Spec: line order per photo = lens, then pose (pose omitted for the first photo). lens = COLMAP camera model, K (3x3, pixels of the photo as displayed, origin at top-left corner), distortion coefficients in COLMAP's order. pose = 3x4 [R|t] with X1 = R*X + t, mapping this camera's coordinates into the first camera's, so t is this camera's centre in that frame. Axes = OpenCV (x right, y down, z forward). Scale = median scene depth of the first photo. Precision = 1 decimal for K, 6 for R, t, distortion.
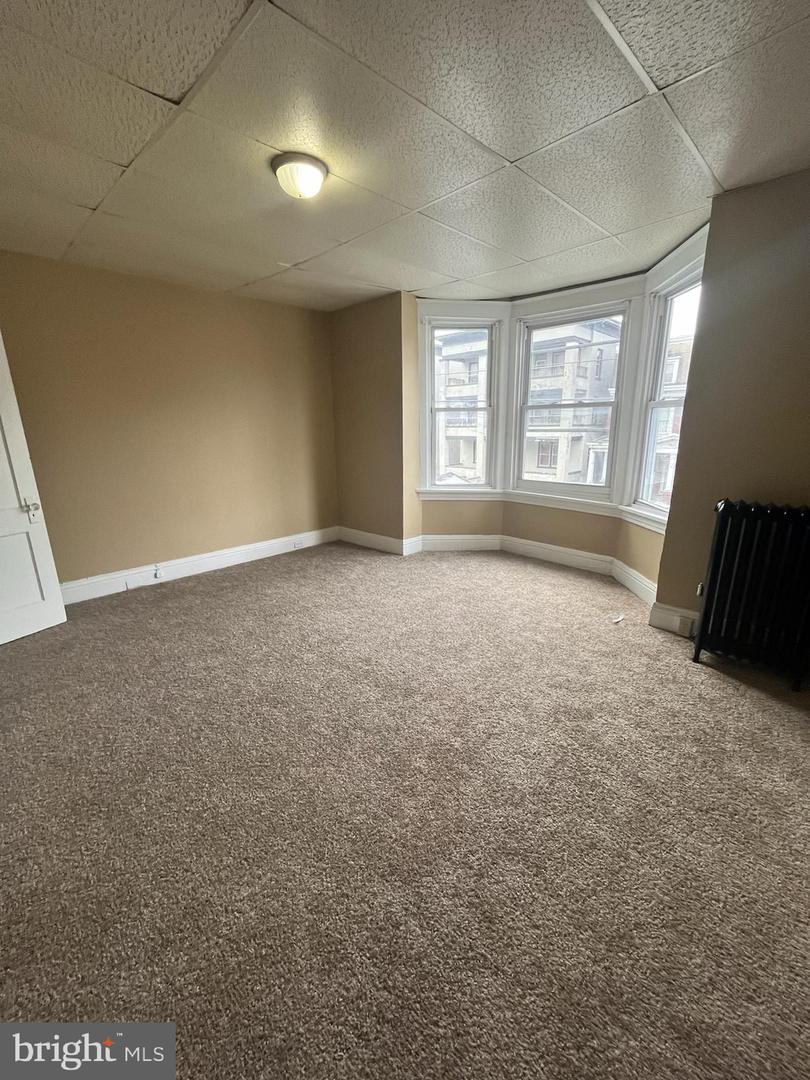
lens RADIAL K [[436.5, 0, 403.1], [0, 436.5, 537.0], [0, 0, 1]] dist [-0.002734, 0.000281]
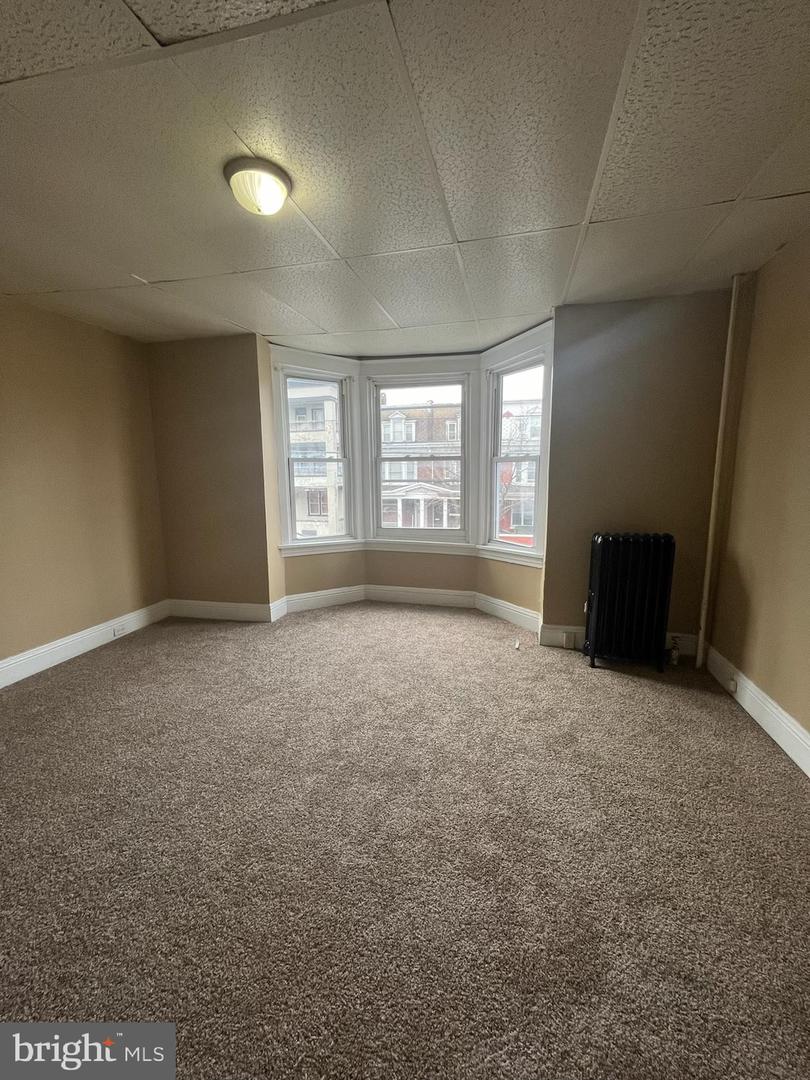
lens RADIAL K [[436.5, 0, 403.1], [0, 436.5, 537.0], [0, 0, 1]] dist [-0.002734, 0.000281]
pose [[0.858586, -0.070532, 0.507794, -0.232540], [0.126420, 0.989032, -0.076377, -0.029196], [-0.496838, 0.129772, 0.858086, 0.109325]]
